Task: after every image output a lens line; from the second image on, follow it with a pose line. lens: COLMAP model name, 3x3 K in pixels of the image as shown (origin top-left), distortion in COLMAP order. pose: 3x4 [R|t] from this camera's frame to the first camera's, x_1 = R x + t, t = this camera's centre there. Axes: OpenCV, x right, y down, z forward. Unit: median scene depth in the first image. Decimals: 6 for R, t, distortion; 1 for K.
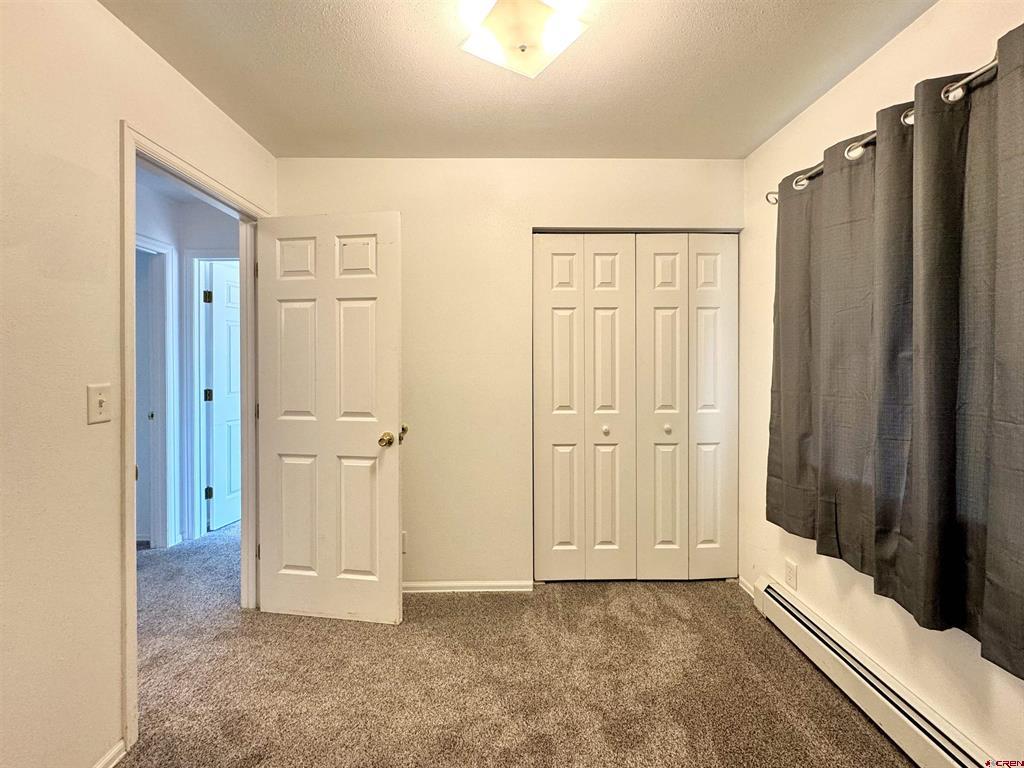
lens RADIAL K [[439.9, 0, 509.8], [0, 439.9, 362.2], [0, 0, 1]] dist [-0.000653, 0.000050]
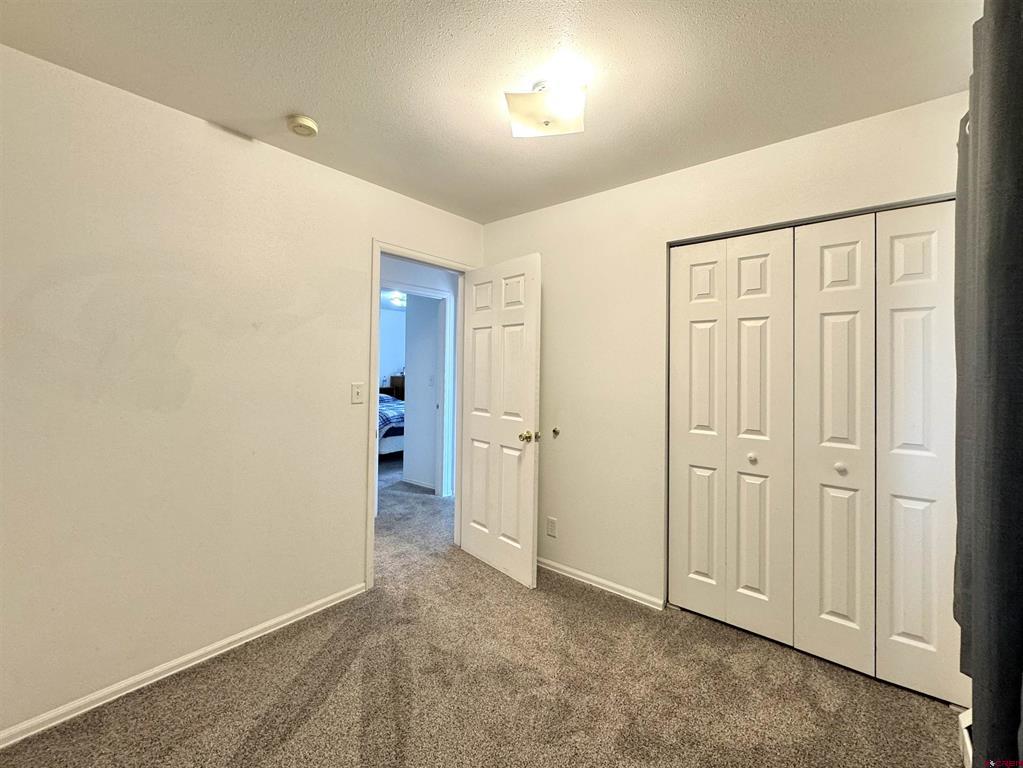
lens RADIAL K [[450.7, 0, 494.1], [0, 450.7, 362.7], [0, 0, 1]] dist [0.001846, 0.000188]
pose [[0.734809, 0.004875, -0.678256, 0.507180], [-0.021334, 0.999645, -0.015929, -0.010459], [0.677938, 0.026175, 0.734653, -0.008552]]
